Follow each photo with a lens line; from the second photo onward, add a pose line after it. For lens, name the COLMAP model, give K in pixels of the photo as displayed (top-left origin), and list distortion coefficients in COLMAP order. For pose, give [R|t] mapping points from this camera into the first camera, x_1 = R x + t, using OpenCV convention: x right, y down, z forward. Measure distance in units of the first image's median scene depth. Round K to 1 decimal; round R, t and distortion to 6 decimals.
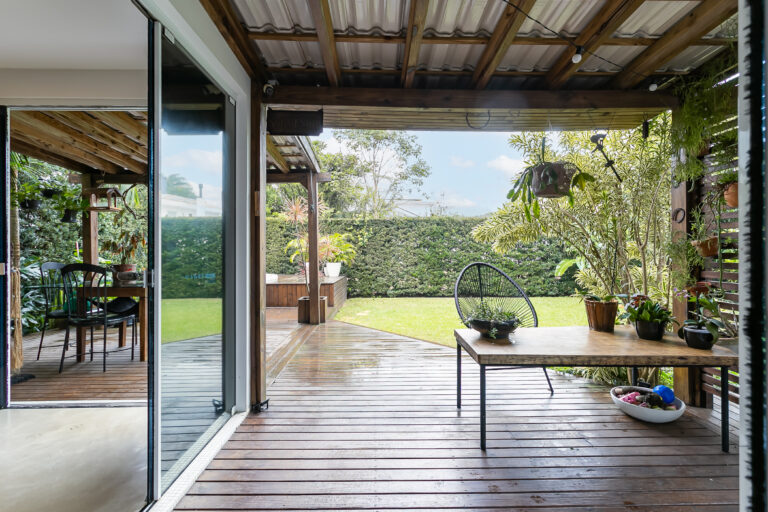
lens RADIAL K [[378.4, 0, 385.1], [0, 378.4, 247.9], [0, 0, 1]] dist [0.000782, 0.000099]
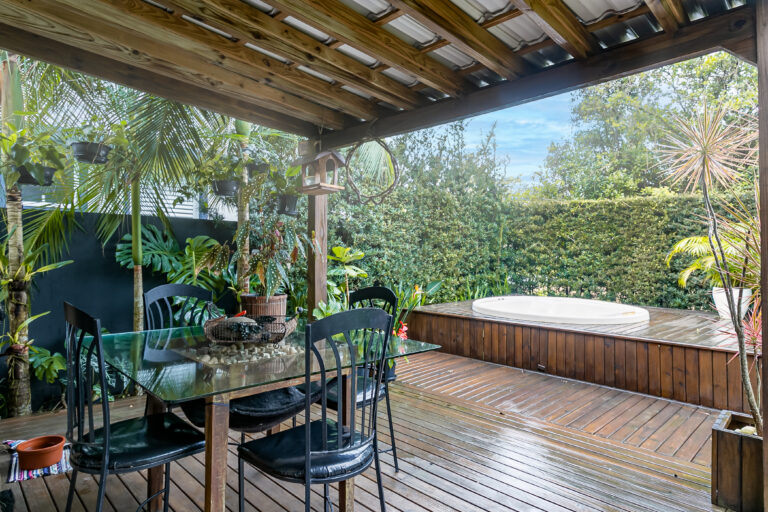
lens RADIAL K [[455.5, 0, 384.6], [0, 455.5, 248.1], [0, 0, 1]] dist [-0.002030, -0.000272]
pose [[0.684910, 0.000457, -0.728627, -0.133437], [-0.005137, 0.999978, -0.004201, -0.006017], [0.728609, 0.006620, 0.684897, 0.513745]]
